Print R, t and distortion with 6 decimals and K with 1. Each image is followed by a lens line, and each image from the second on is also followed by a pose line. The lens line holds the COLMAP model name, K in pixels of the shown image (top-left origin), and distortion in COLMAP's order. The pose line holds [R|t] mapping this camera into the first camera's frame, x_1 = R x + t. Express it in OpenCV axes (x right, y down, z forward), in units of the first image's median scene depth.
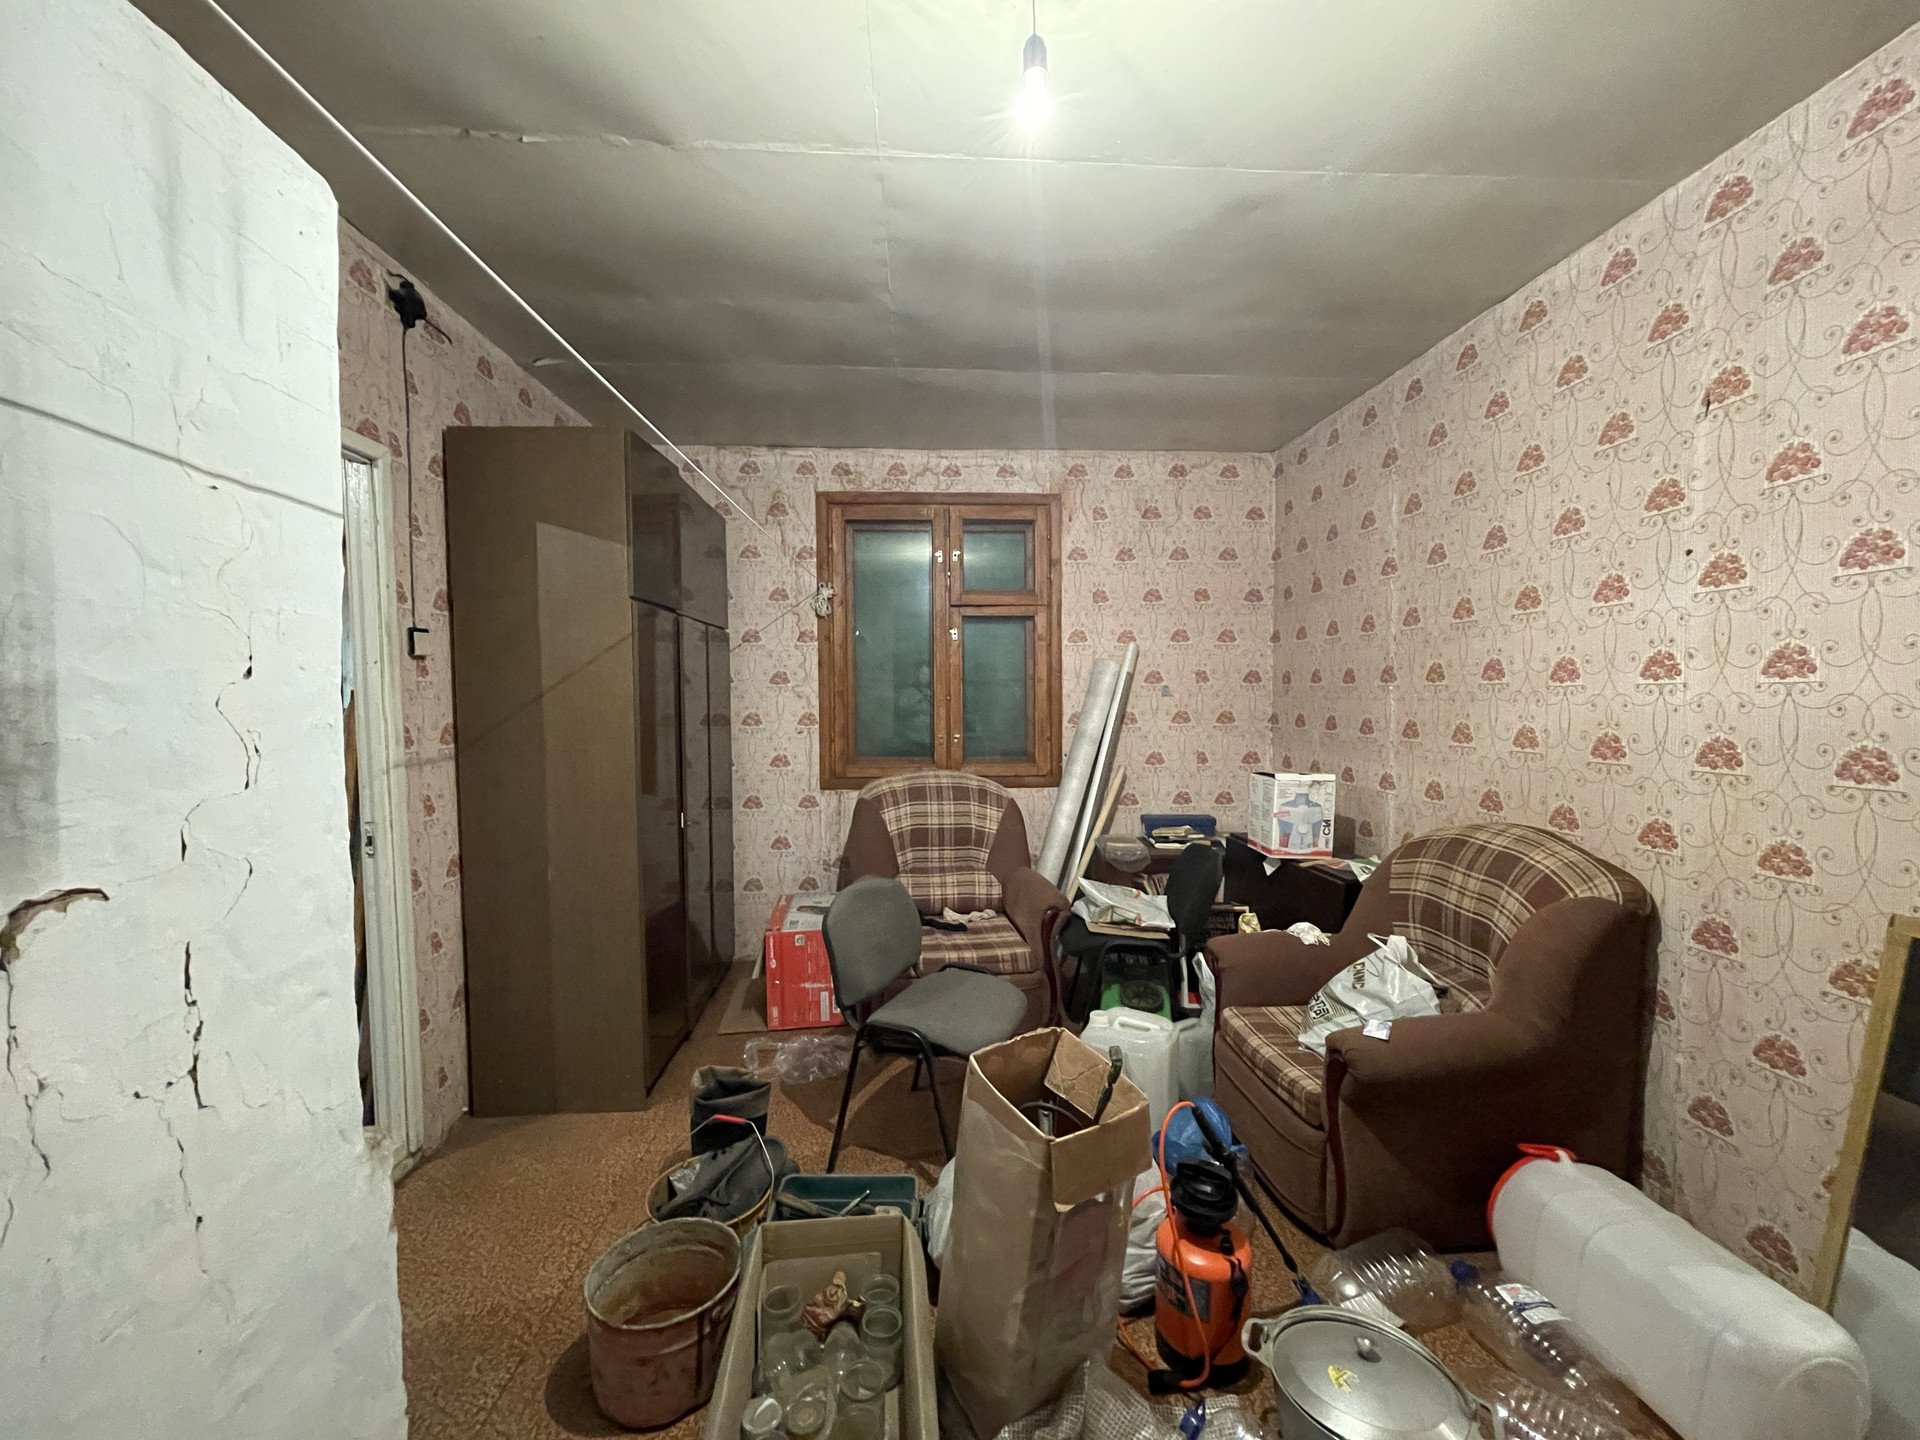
lens RADIAL K [[770.3, 0, 959.5], [0, 770.3, 725.6], [0, 0, 1]] dist [-0.002830, -0.001110]
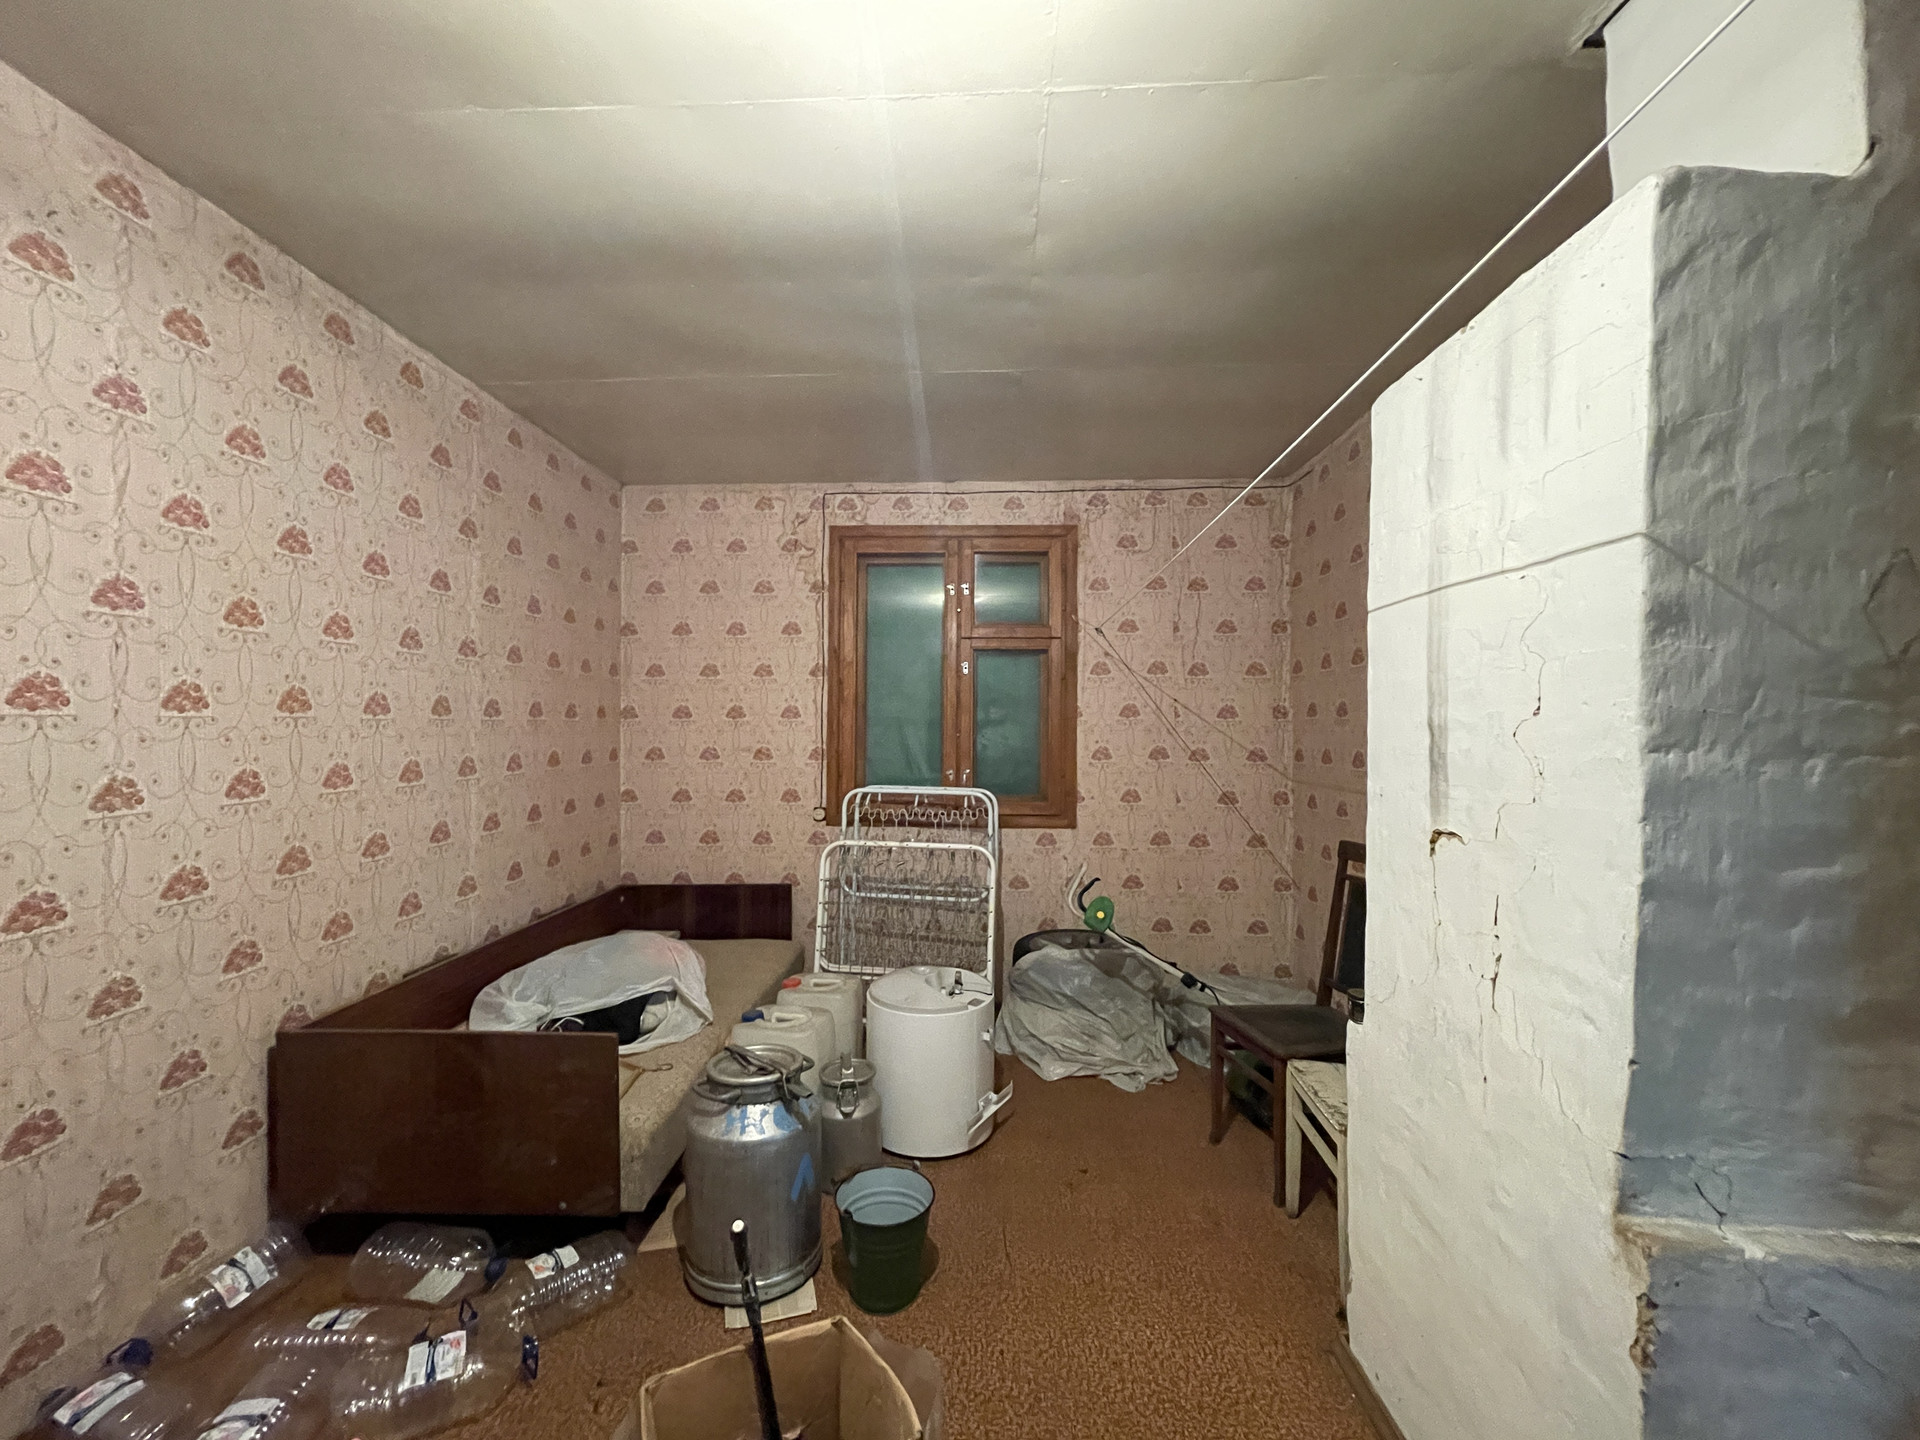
lens RADIAL K [[770.3, 0, 954.0], [0, 770.3, 720.2], [0, 0, 1]] dist [-0.002830, -0.001110]
pose [[-0.993221, 0.000592, 0.116241, -0.122219], [0.004434, 0.999452, 0.032798, -0.100875], [-0.116158, 0.033091, -0.992679, 2.378001]]
